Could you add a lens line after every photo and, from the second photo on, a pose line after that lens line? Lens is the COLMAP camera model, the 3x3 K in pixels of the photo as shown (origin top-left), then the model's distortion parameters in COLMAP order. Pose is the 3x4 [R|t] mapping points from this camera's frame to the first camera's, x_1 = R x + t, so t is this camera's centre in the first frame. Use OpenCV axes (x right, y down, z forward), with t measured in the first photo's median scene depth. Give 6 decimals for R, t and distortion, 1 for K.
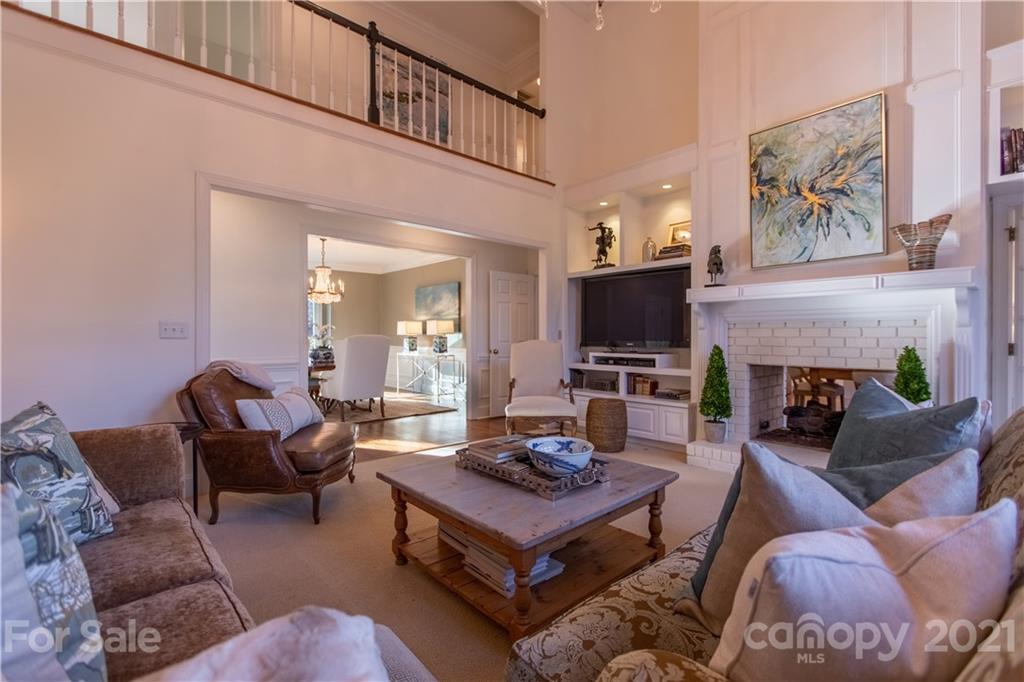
lens RADIAL K [[453.6, 0, 511.5], [0, 453.6, 334.0], [0, 0, 1]] dist [-0.003124, -0.000205]
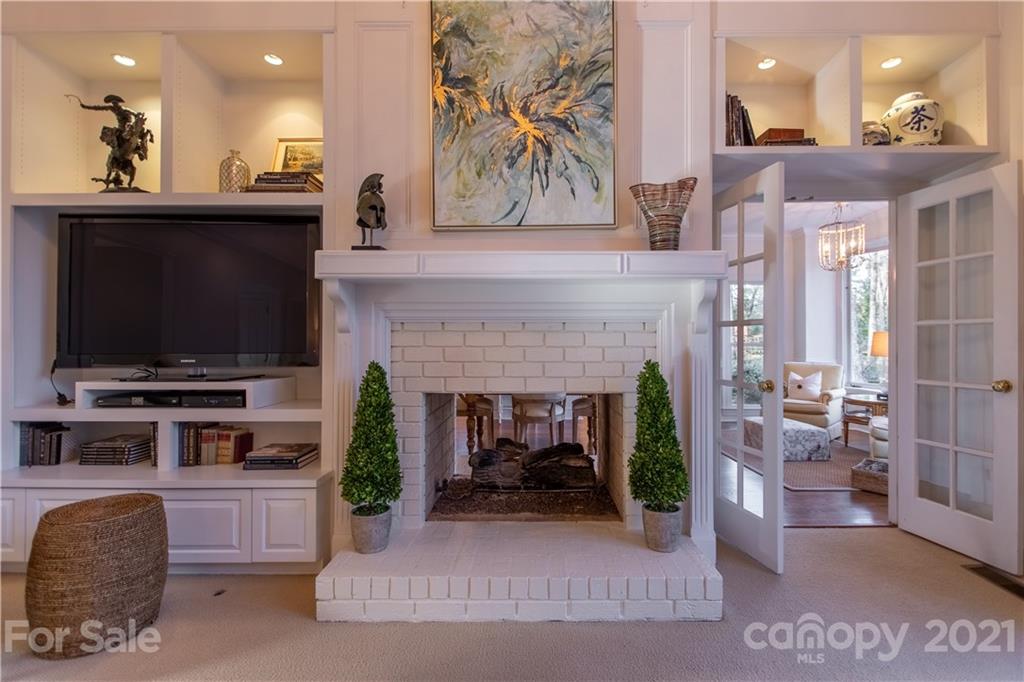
lens RADIAL K [[408.3, 0, 512.0], [0, 408.3, 341.0], [0, 0, 1]] dist [0.002187, 0.000058]
pose [[0.658298, 0.002059, 0.752755, 0.203656], [-0.004463, 0.999989, 0.001168, -0.001306], [-0.752744, -0.004129, 0.658300, 0.575852]]
